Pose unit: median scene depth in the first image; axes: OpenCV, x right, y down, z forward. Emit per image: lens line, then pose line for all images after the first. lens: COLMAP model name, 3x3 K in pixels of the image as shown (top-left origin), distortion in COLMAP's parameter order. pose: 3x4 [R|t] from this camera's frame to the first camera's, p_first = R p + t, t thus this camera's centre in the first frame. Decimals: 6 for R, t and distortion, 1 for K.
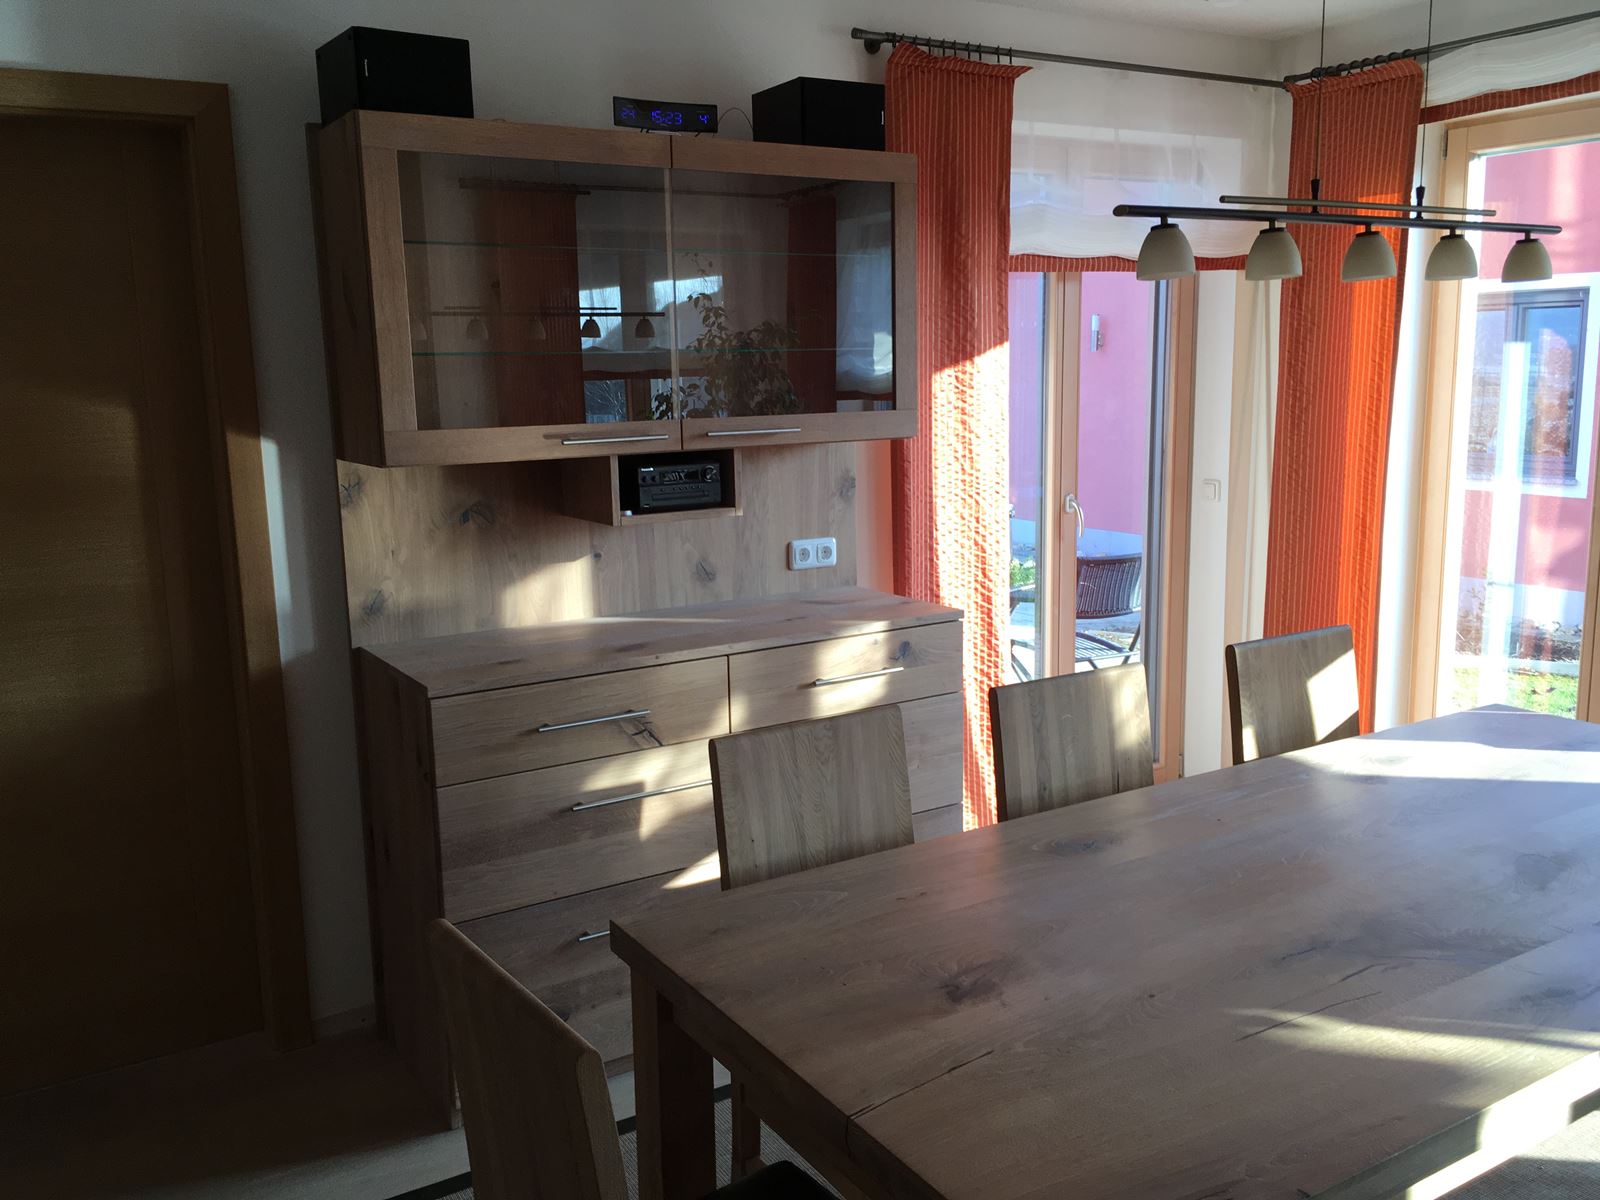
lens RADIAL K [[1354.5, 0, 796.3], [0, 1354.5, 596.5], [0, 0, 1]] dist [0.078470, -0.116298]
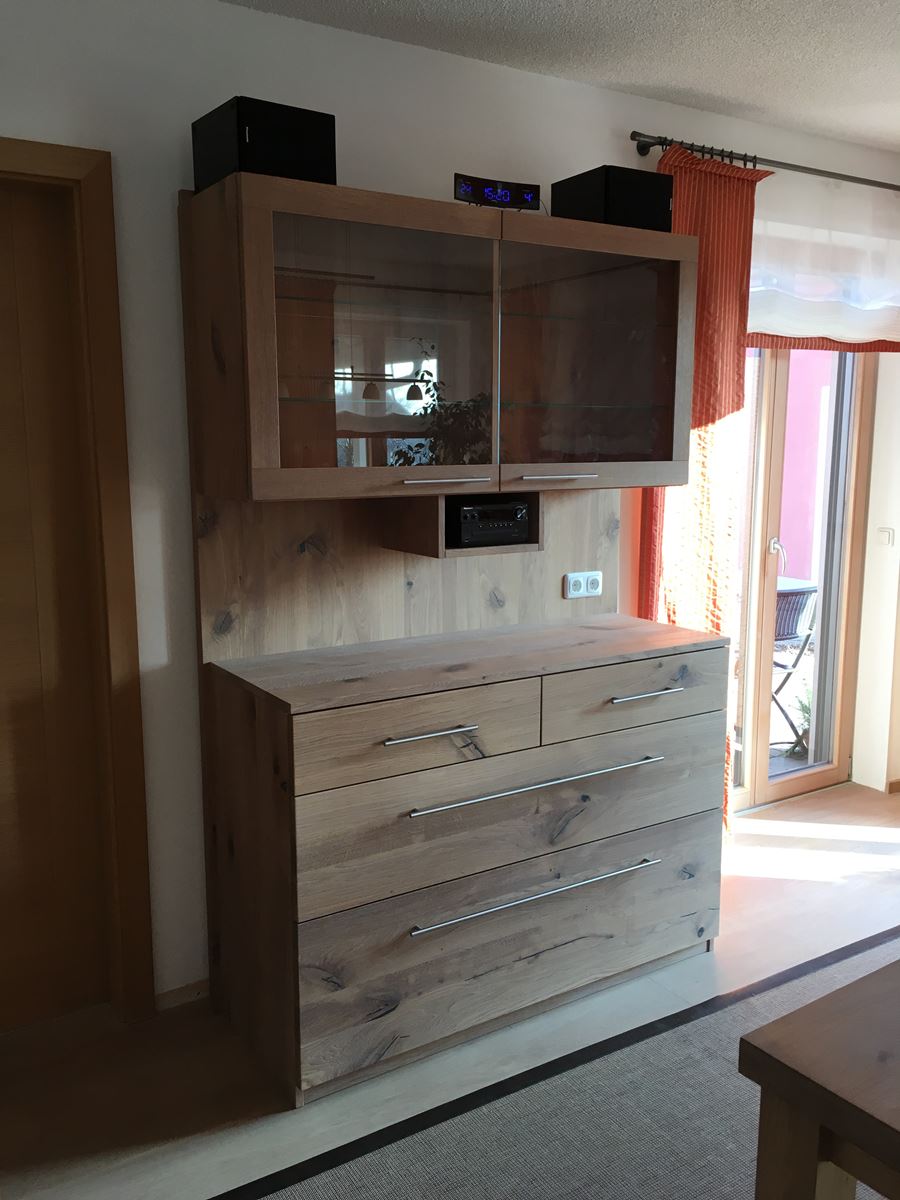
lens RADIAL K [[1015.9, 0, 446.0], [0, 1015.9, 598.1], [0, 0, 1]] dist [0.078470, -0.116298]
pose [[0.999747, 0.018611, 0.012656, -0.129426], [-0.018450, 0.999749, -0.012693, -0.008000], [-0.012889, 0.012456, 0.999839, 0.150795]]
